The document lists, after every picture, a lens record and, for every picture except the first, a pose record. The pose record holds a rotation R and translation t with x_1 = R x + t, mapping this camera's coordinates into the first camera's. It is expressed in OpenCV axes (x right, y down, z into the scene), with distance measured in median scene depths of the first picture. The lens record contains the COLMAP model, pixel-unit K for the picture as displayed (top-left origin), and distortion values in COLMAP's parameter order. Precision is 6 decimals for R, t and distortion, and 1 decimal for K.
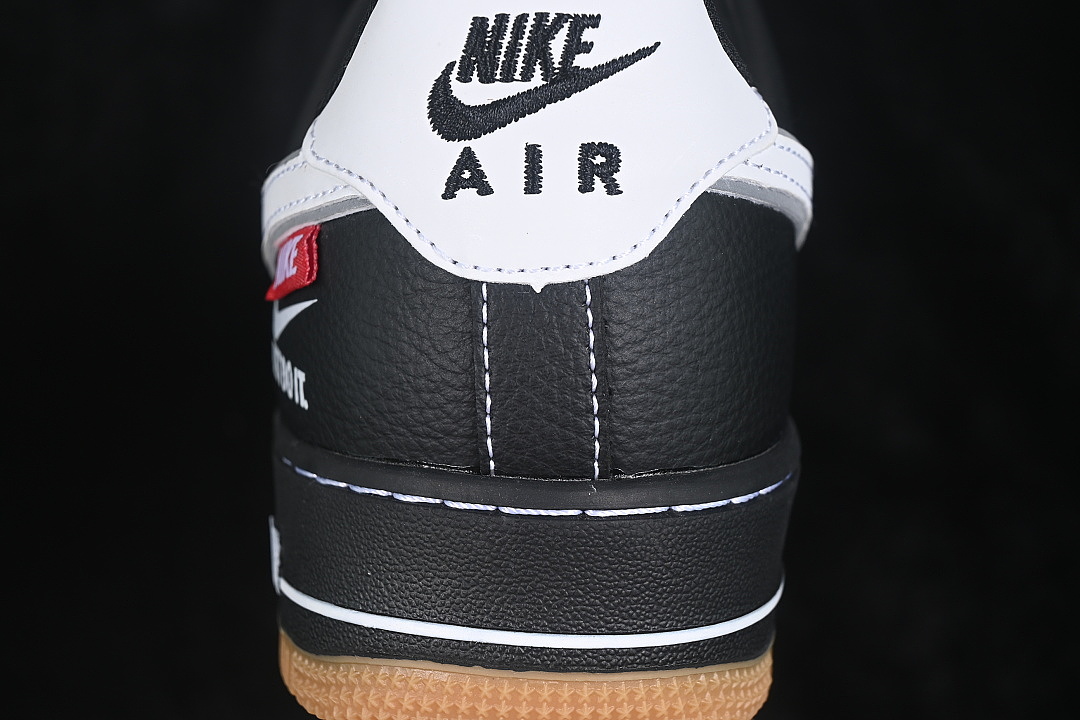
lens RADIAL K [[2266.5, 0, 540.0], [0, 2266.5, 360.6], [0, 0, 1]] dist [-0.052110, 0.000000]
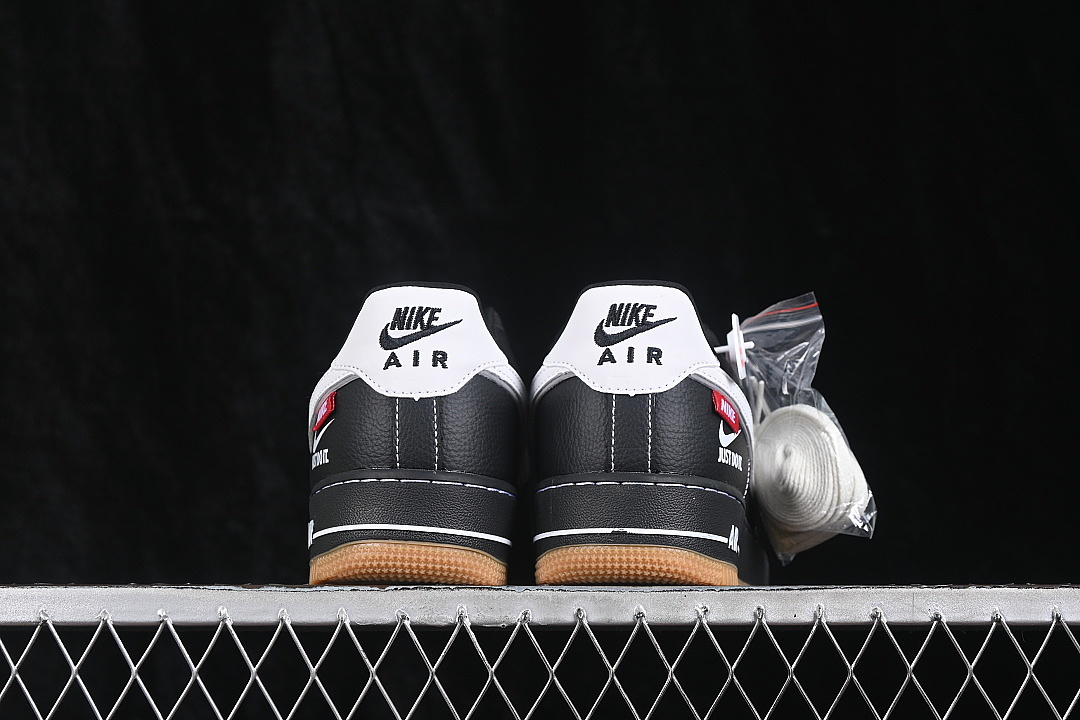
lens RADIAL K [[2266.5, 0, 540.6], [0, 2266.5, 362.5], [0, 0, 1]] dist [-0.052110, 0.000000]
pose [[0.998832, 0.025222, 0.041214, 0.035129], [-0.008731, 0.933125, -0.359446, 0.922336], [-0.047524, 0.358666, 0.932255, -1.615609]]
